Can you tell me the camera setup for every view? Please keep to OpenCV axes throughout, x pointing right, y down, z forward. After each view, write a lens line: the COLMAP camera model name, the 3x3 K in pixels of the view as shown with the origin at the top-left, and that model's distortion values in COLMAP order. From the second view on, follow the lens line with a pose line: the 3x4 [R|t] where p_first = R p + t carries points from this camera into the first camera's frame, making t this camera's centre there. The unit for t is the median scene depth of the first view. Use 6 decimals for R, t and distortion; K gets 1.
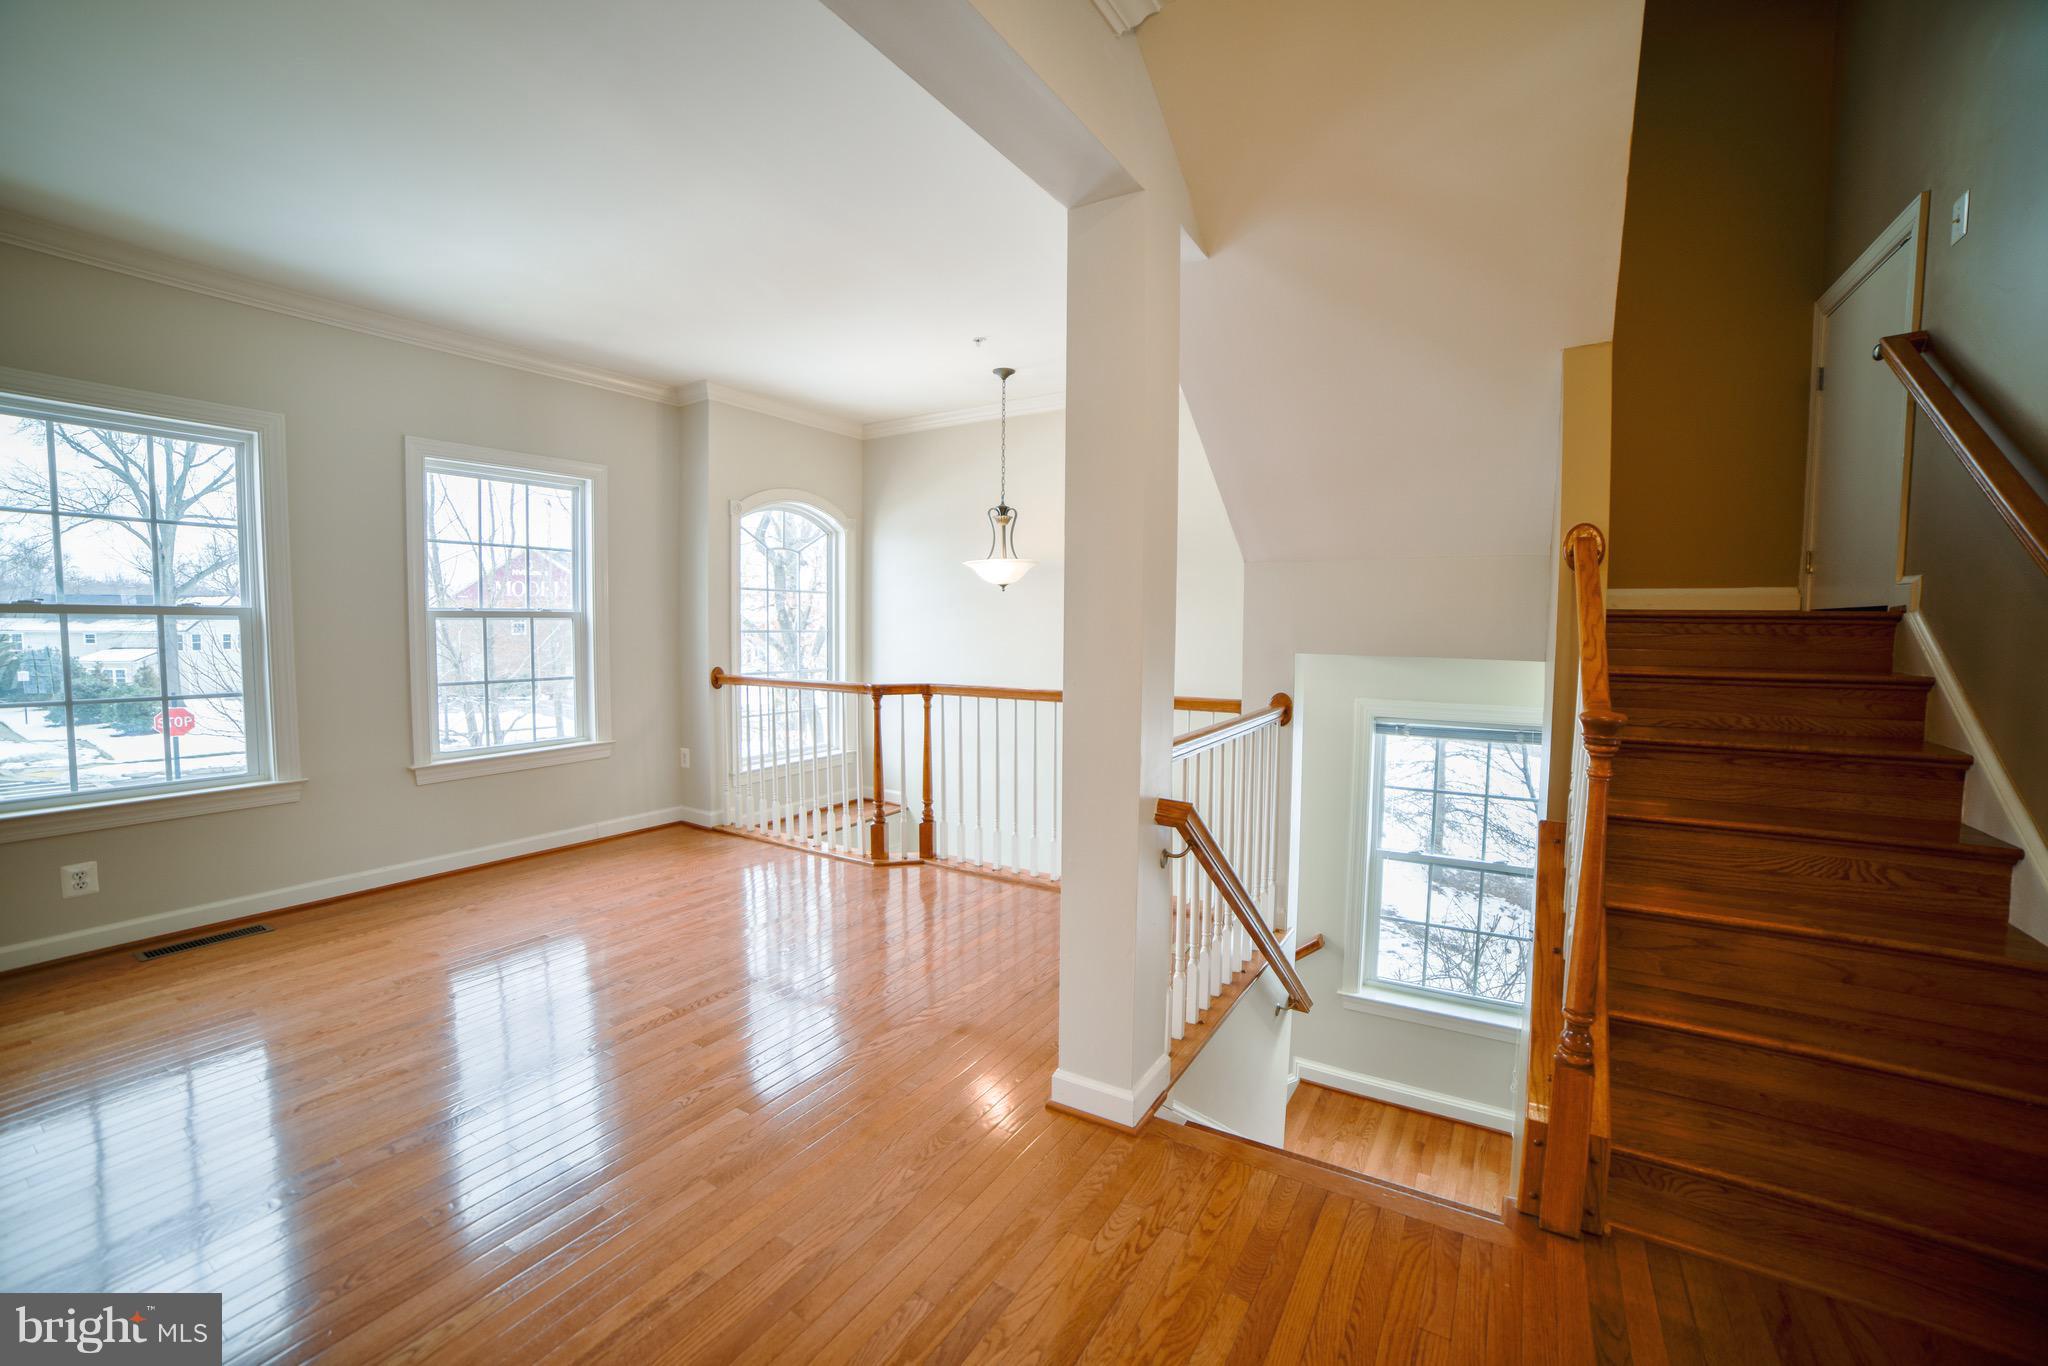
lens RADIAL K [[835.5, 0, 1029.8], [0, 835.5, 669.1], [0, 0, 1]] dist [-0.108083, 0.035489]
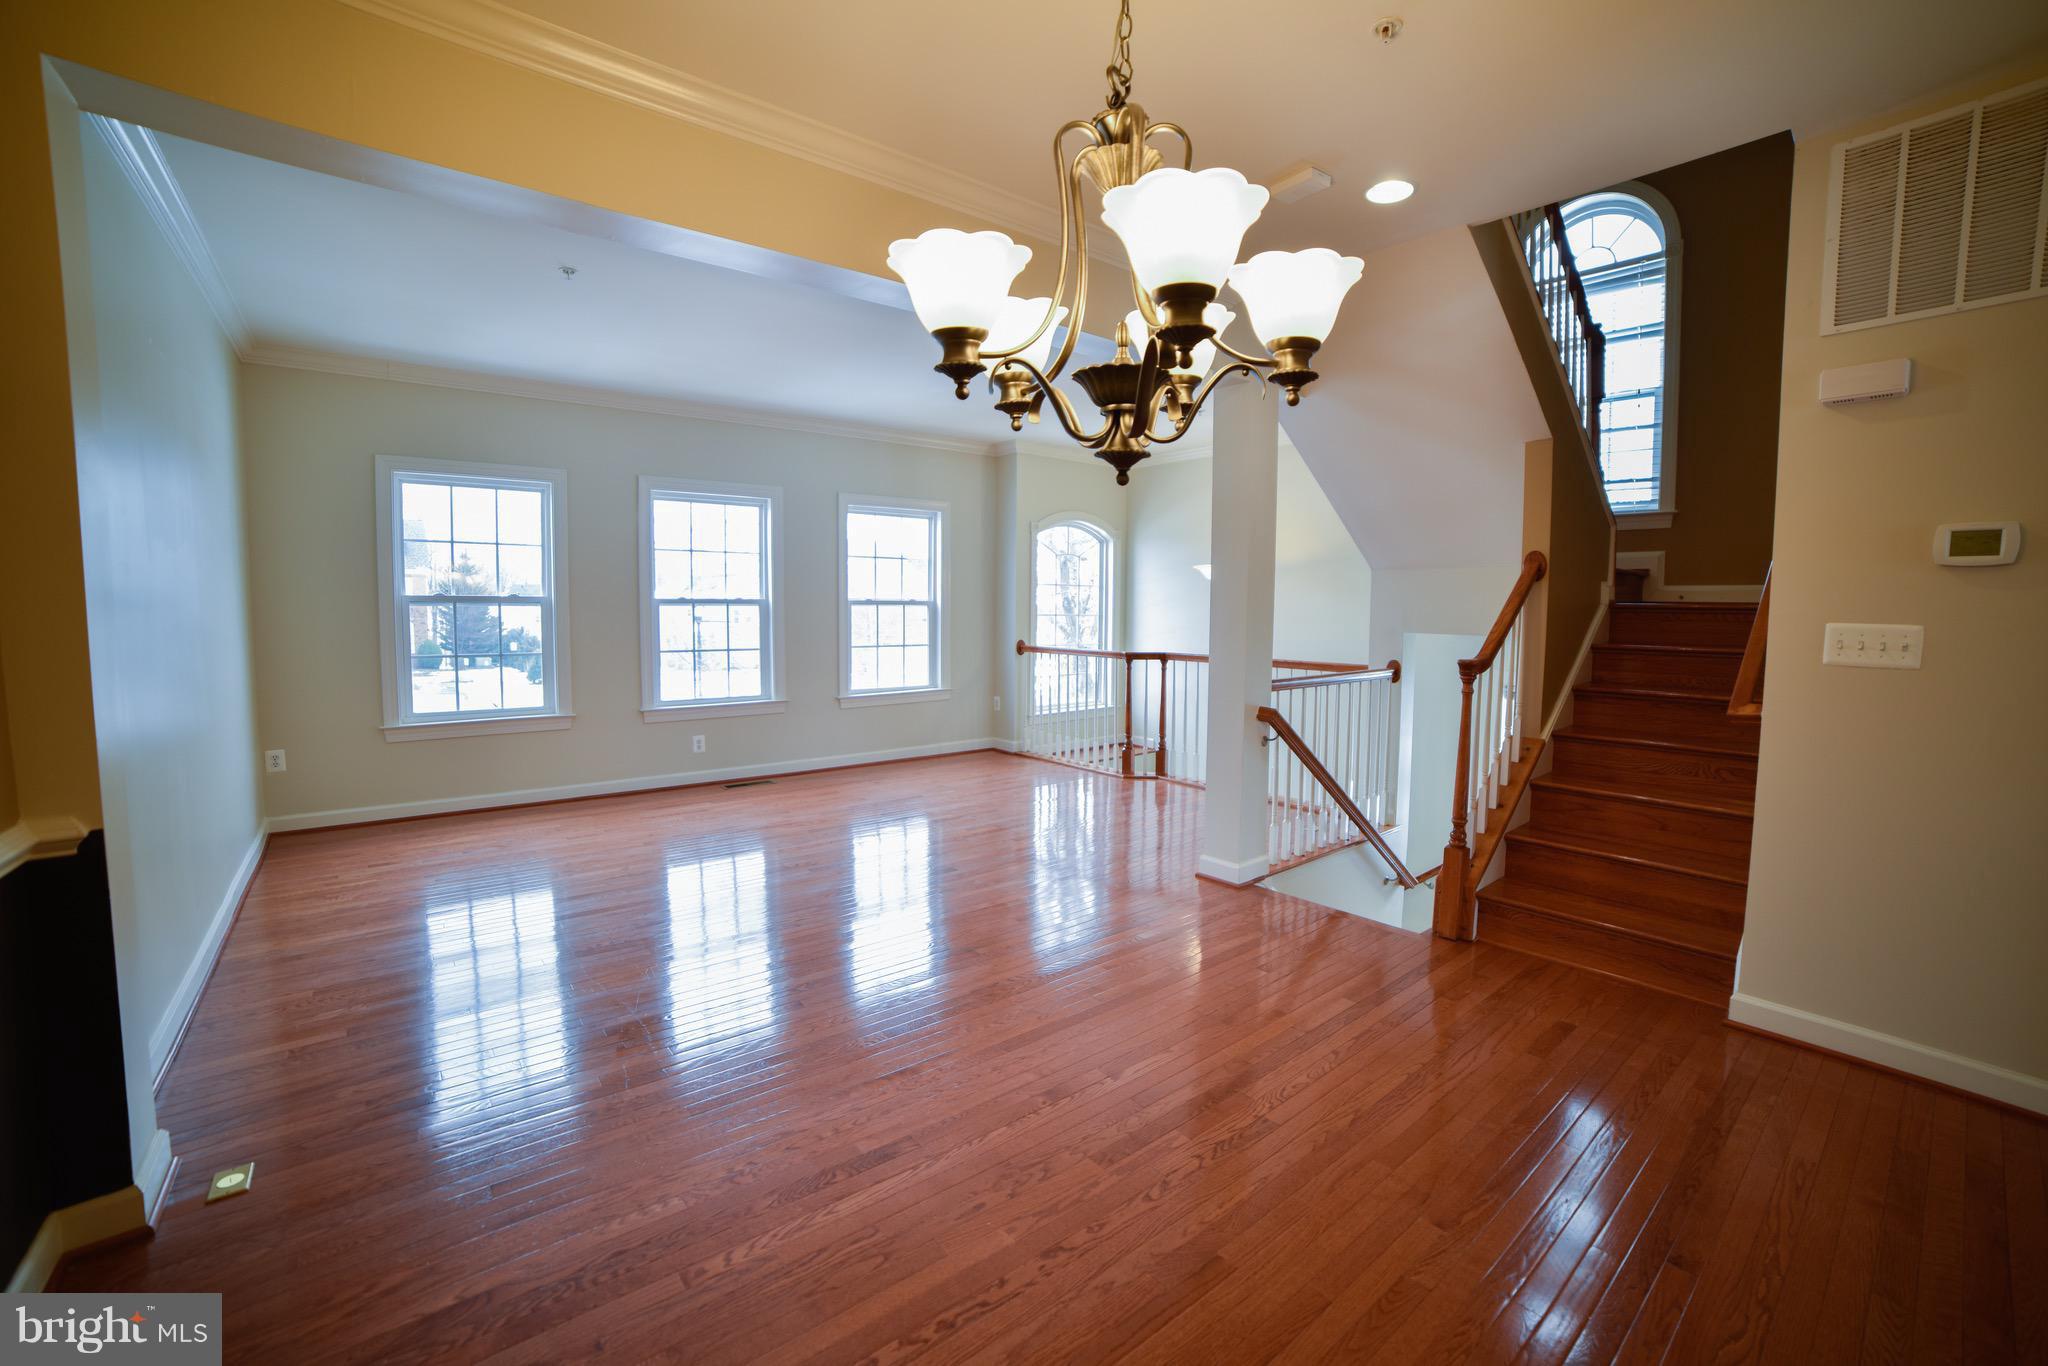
lens RADIAL K [[835.5, 0, 1029.8], [0, 835.5, 669.1], [0, 0, 1]] dist [-0.108083, 0.035489]
pose [[0.944487, 0.025675, -0.327544, 0.125227], [-0.019944, 0.999584, 0.020844, 0.020476], [0.327943, -0.013155, 0.944606, -0.413074]]
